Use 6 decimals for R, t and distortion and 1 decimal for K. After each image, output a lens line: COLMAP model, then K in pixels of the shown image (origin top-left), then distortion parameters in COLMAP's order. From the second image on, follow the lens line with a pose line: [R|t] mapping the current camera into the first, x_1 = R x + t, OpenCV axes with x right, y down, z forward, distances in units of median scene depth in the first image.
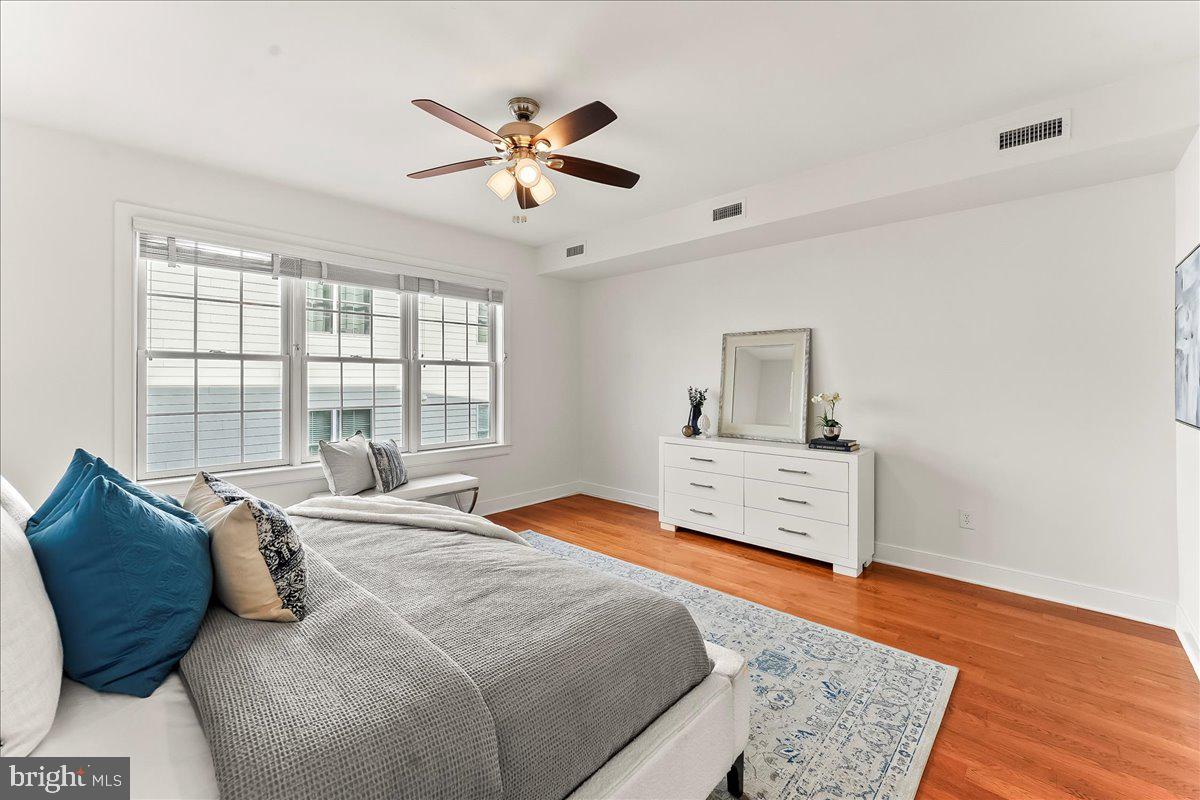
lens RADIAL K [[495.4, 0, 578.8], [0, 495.4, 379.2], [0, 0, 1]] dist [-0.054908, 0.000101]
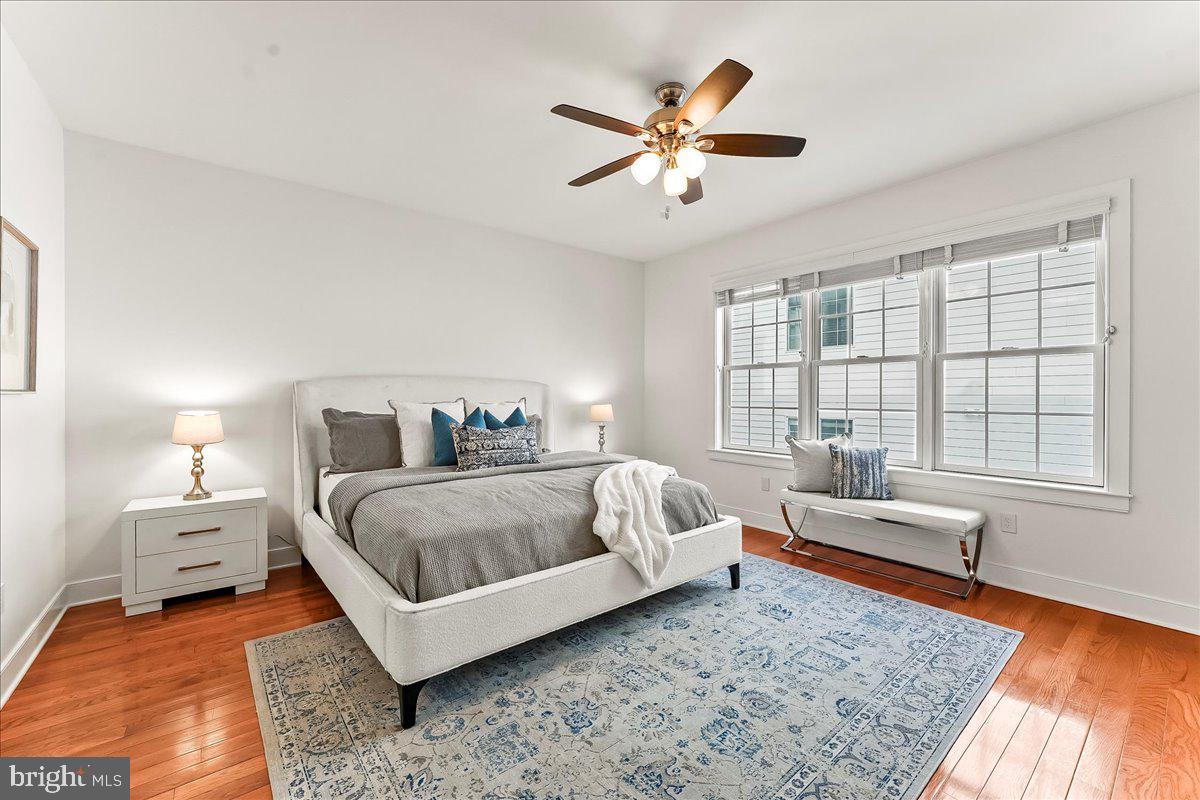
lens RADIAL K [[484.3, 0, 610.6], [0, 484.3, 402.5], [0, 0, 1]] dist [0.025138, 0.000002]
pose [[-0.109173, 0.031867, -0.993512, 0.524318], [0.023714, 0.999285, 0.029446, 0.002927], [0.993740, -0.020346, -0.109851, 0.579019]]
